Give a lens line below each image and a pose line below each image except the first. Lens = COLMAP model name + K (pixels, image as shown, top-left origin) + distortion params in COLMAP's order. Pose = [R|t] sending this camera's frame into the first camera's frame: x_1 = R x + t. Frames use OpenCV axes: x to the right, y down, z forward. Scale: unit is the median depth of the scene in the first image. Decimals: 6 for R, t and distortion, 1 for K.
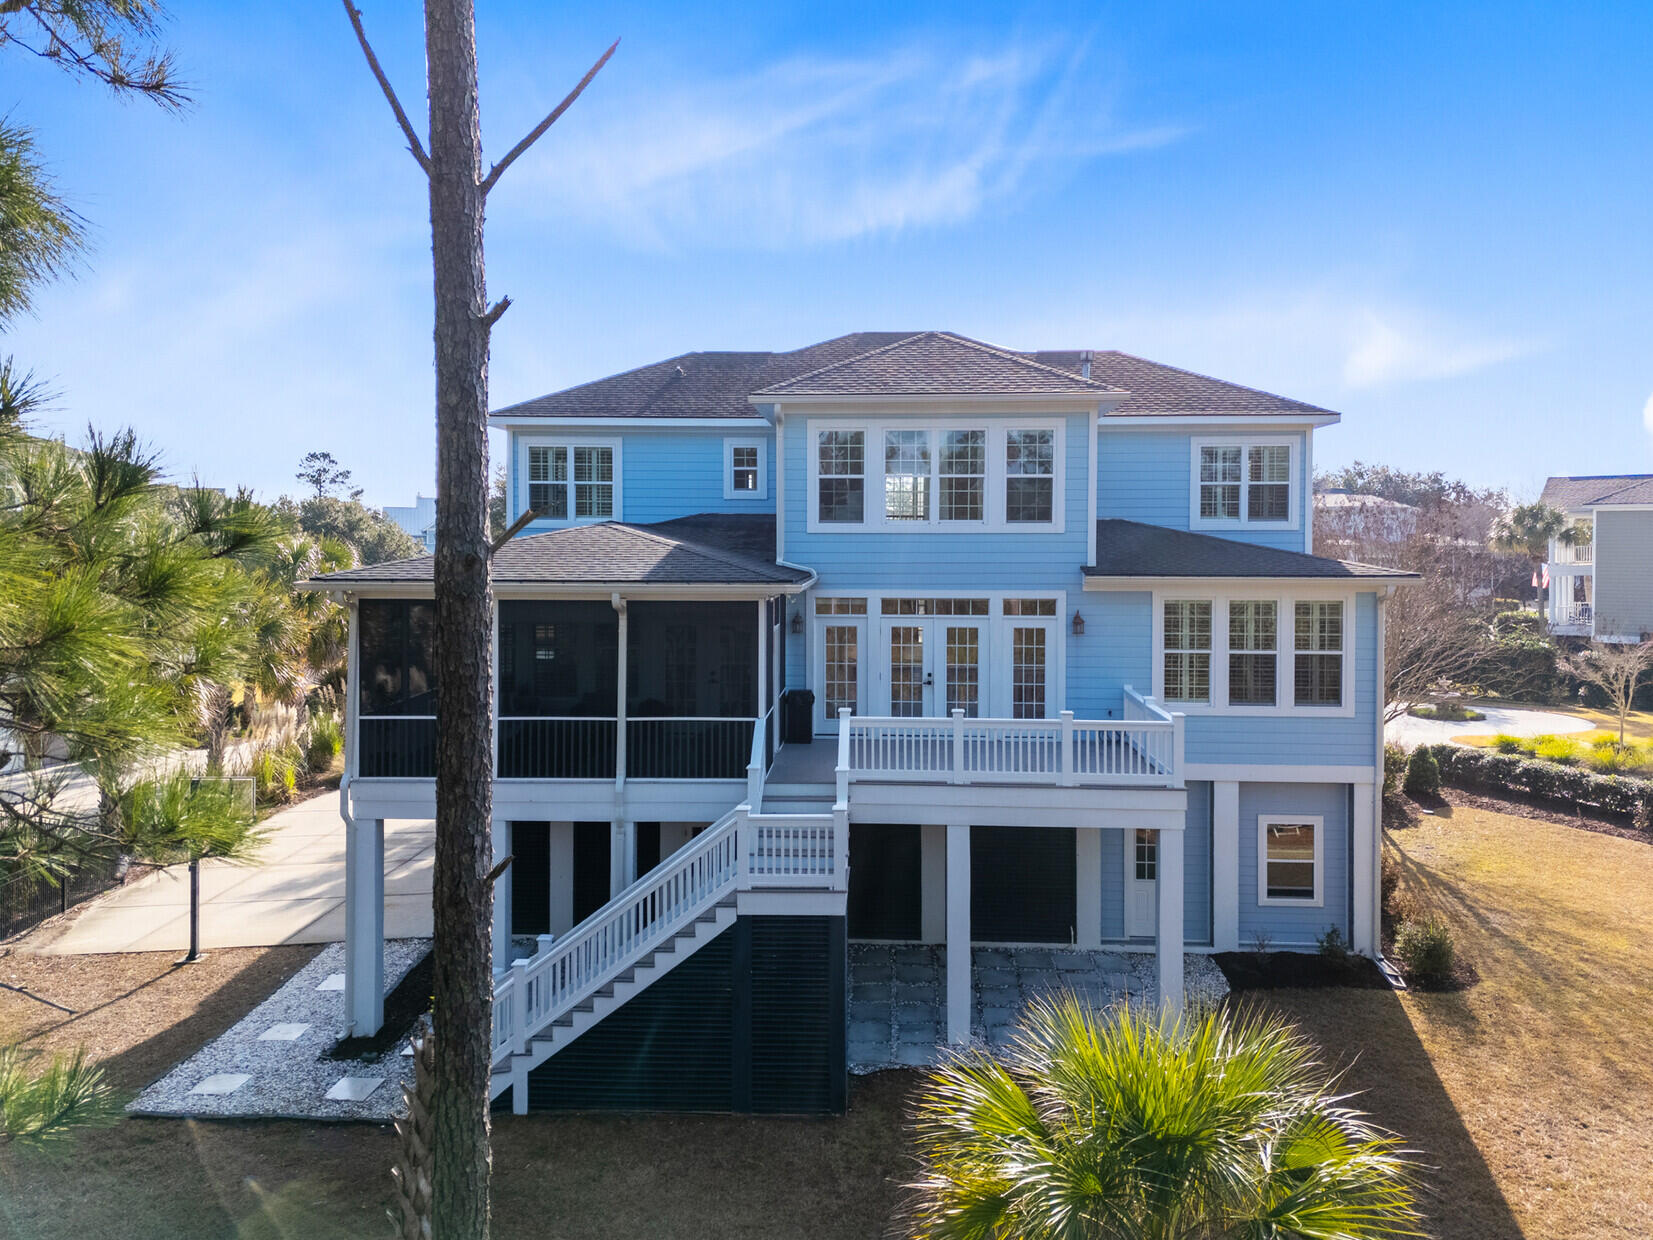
lens RADIAL K [[1255.4, 0, 834.7], [0, 1255.4, 545.4], [0, 0, 1]] dist [0.041144, -0.007830]
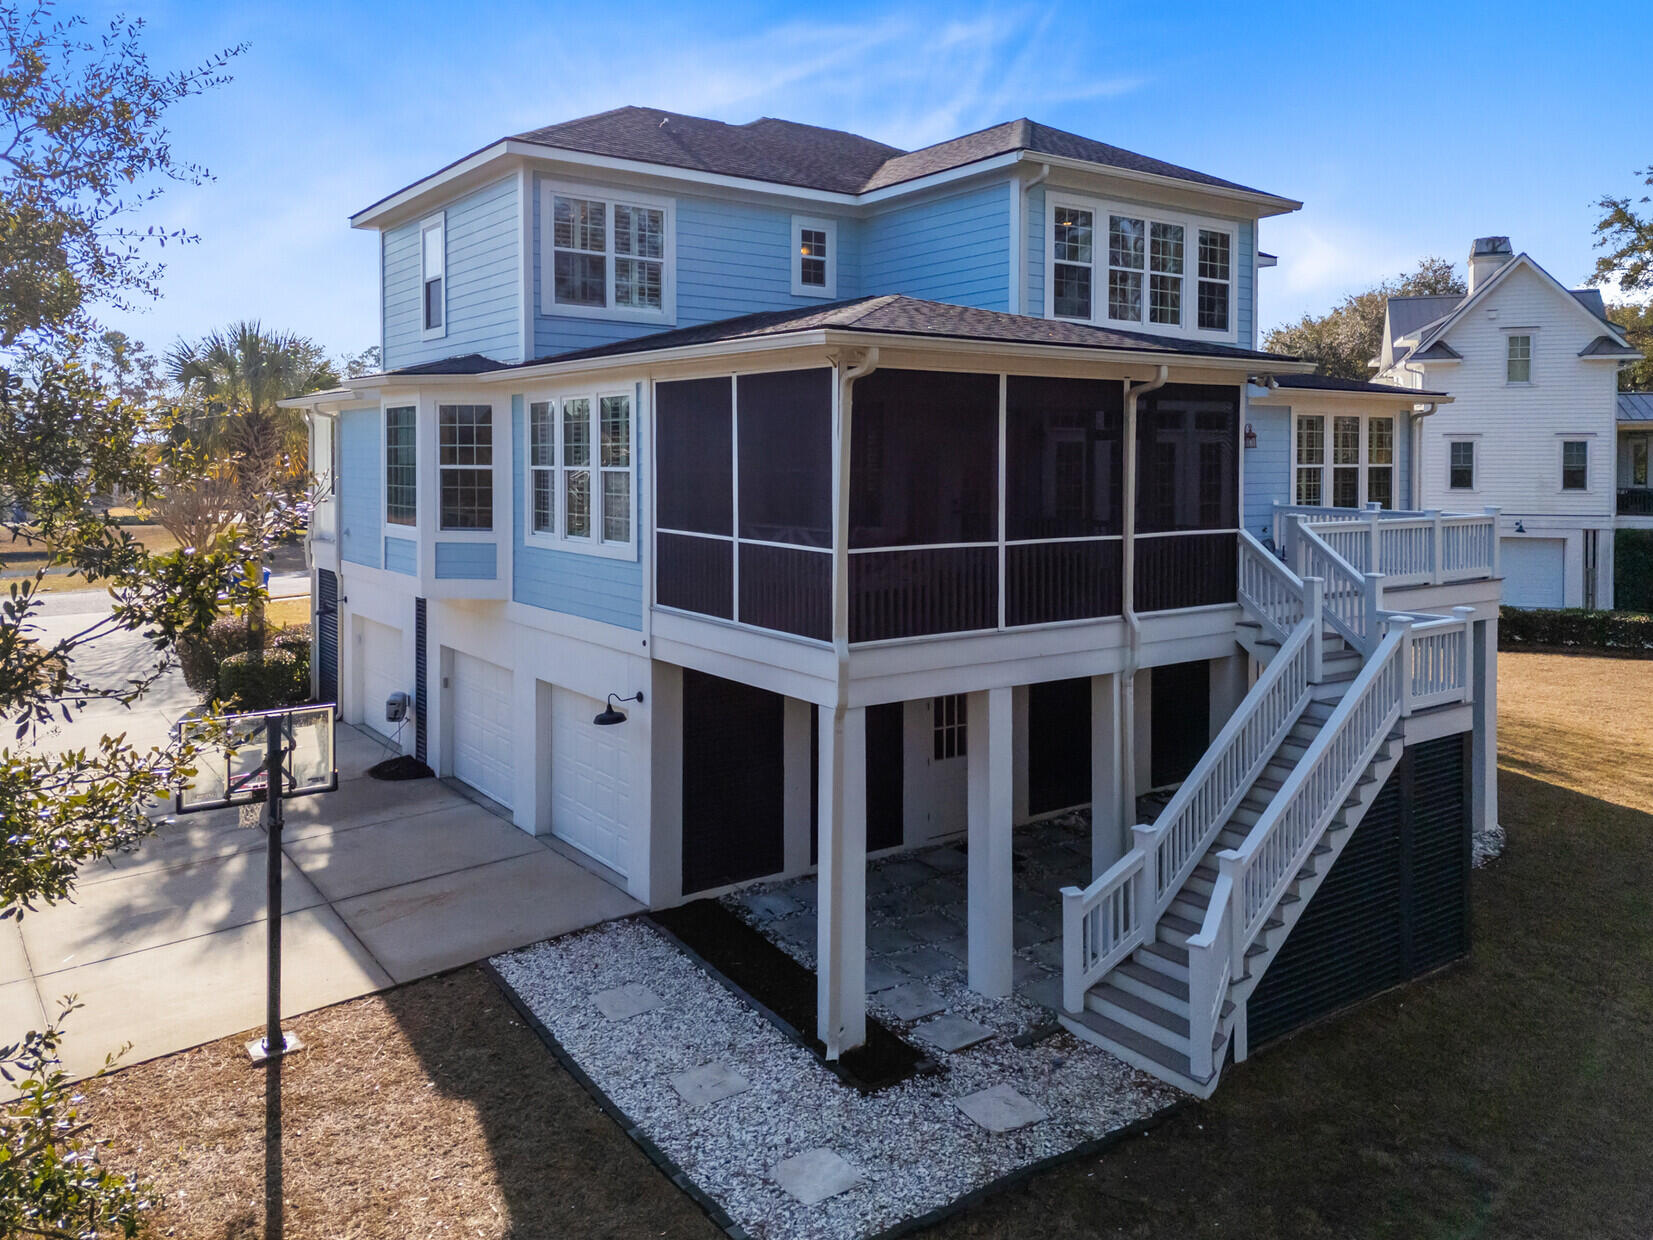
lens RADIAL K [[1276.7, 0, 823.9], [0, 1276.7, 498.7], [0, 0, 1]] dist [0.034840, 0.001042]
pose [[0.777401, -0.023535, 0.628565, -0.695863], [0.005058, 0.999501, 0.031168, 0.078739], [-0.628985, -0.021051, 0.777133, 0.451612]]
